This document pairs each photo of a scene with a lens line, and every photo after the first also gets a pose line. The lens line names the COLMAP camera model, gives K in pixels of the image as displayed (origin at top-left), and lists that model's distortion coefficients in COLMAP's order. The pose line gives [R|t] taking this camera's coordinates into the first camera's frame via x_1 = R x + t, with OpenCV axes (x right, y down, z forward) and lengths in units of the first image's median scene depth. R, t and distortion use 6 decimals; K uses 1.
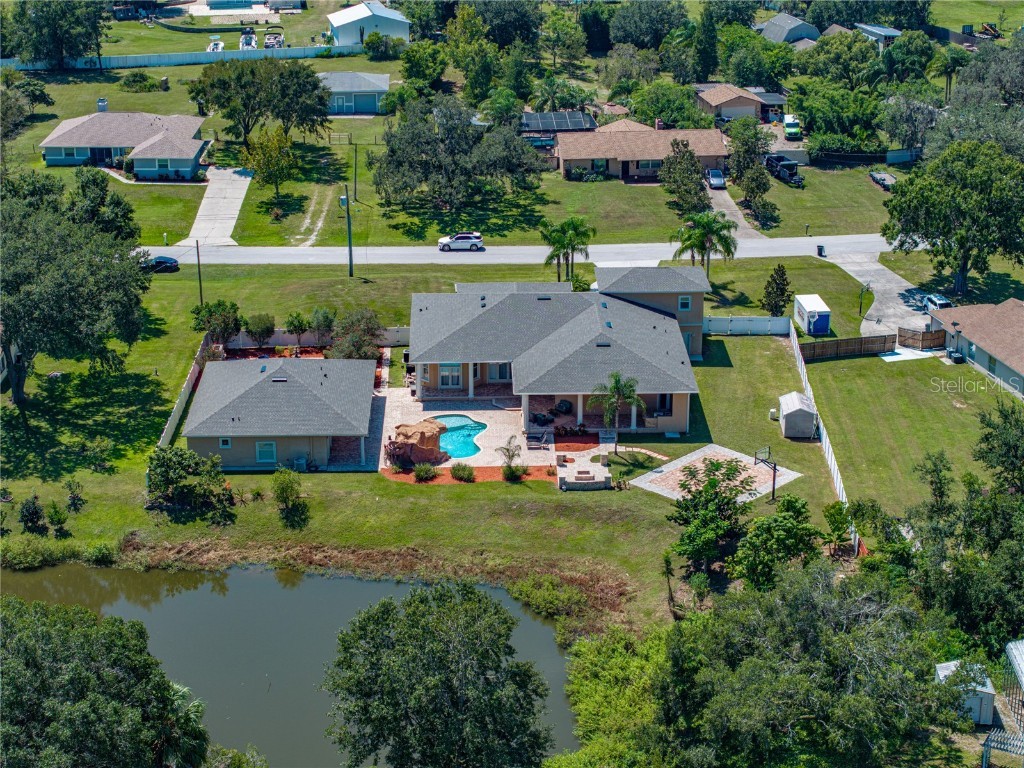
lens RADIAL K [[2140.4, 0, 512.6], [0, 2140.4, 384.7], [0, 0, 1]] dist [-0.088767, 0.000000]
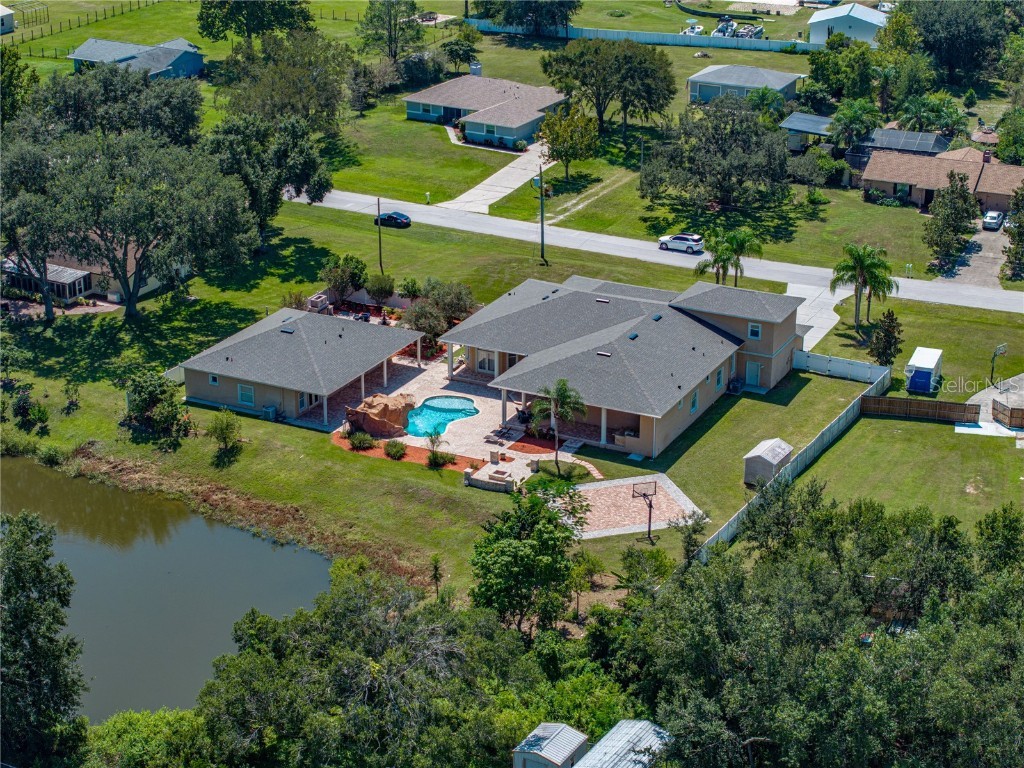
lens RADIAL K [[2140.4, 0, 511.5], [0, 2140.4, 383.3], [0, 0, 1]] dist [-0.088767, 0.000000]
pose [[0.877625, 0.176688, -0.445597, 0.401471], [-0.174929, 0.983531, 0.045459, -0.038570], [0.446290, 0.038052, 0.894079, 0.101242]]
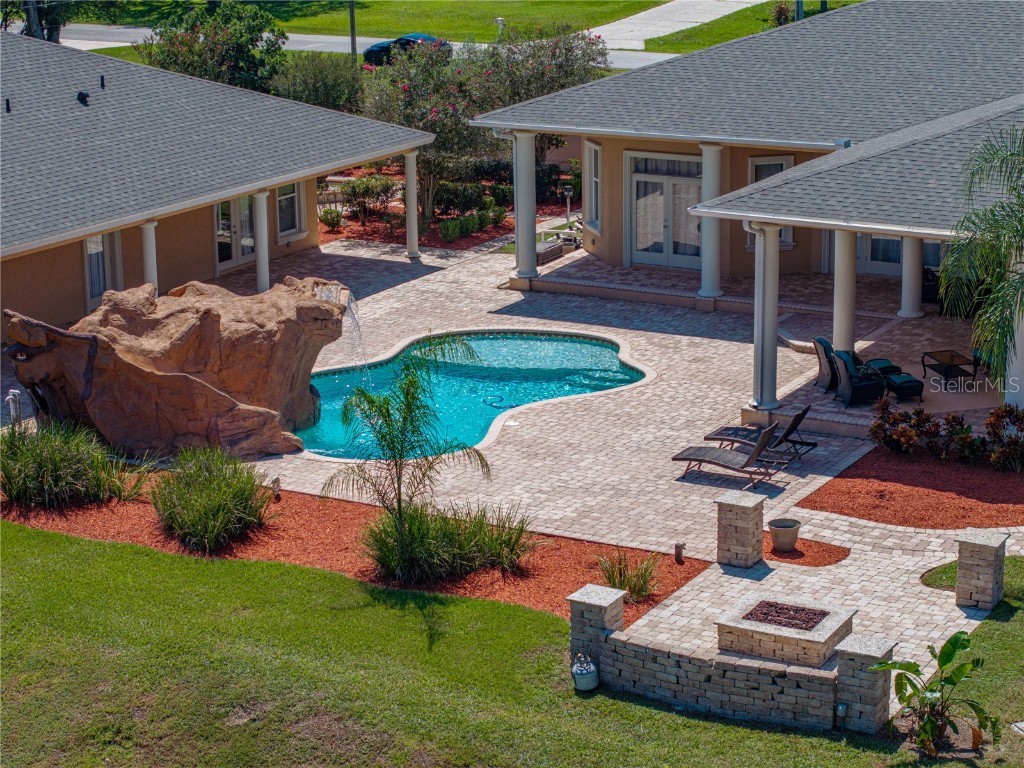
lens RADIAL K [[2140.4, 0, 513.1], [0, 2140.4, 384.1], [0, 0, 1]] dist [-0.088767, 0.000000]
pose [[0.848746, 0.121901, -0.514558, 0.083165], [-0.174152, 0.983219, -0.054330, 0.030981], [0.499301, 0.135723, 0.855733, 0.723274]]
